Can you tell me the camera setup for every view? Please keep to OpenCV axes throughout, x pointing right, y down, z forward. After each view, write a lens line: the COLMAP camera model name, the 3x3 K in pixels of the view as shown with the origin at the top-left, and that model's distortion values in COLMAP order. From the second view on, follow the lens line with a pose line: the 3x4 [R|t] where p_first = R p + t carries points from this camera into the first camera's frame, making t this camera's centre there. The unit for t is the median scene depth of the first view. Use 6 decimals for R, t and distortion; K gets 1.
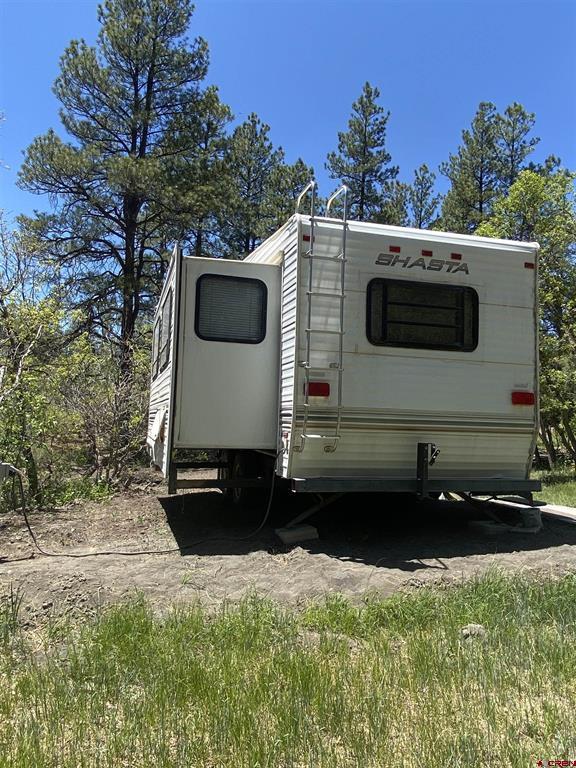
lens RADIAL K [[565.2, 0, 288.3], [0, 565.2, 382.5], [0, 0, 1]] dist [0.038620, 0.001548]
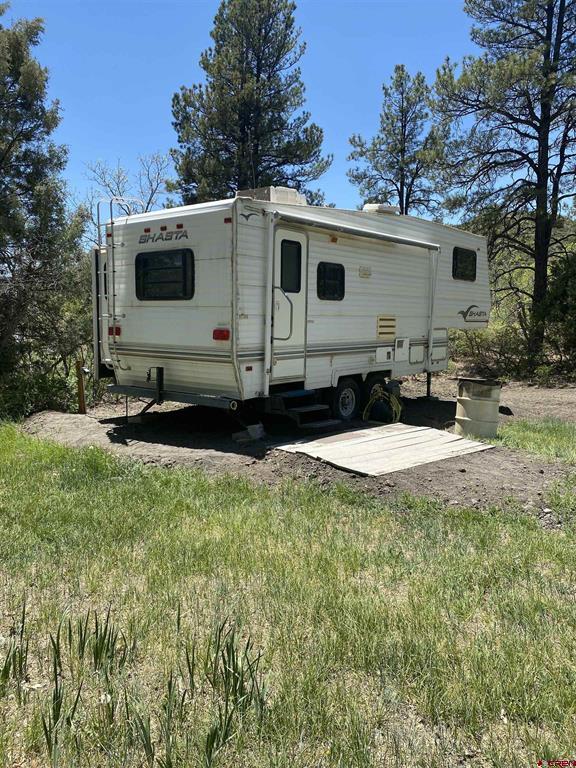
lens RADIAL K [[577.4, 0, 288.5], [0, 577.4, 384.4], [0, 0, 1]] dist [0.012199, -0.005377]
pose [[0.586691, 0.067209, -0.807017, 1.558192], [0.063170, 0.989715, 0.128348, -0.016924], [0.807344, -0.126280, 0.576411, 0.395011]]
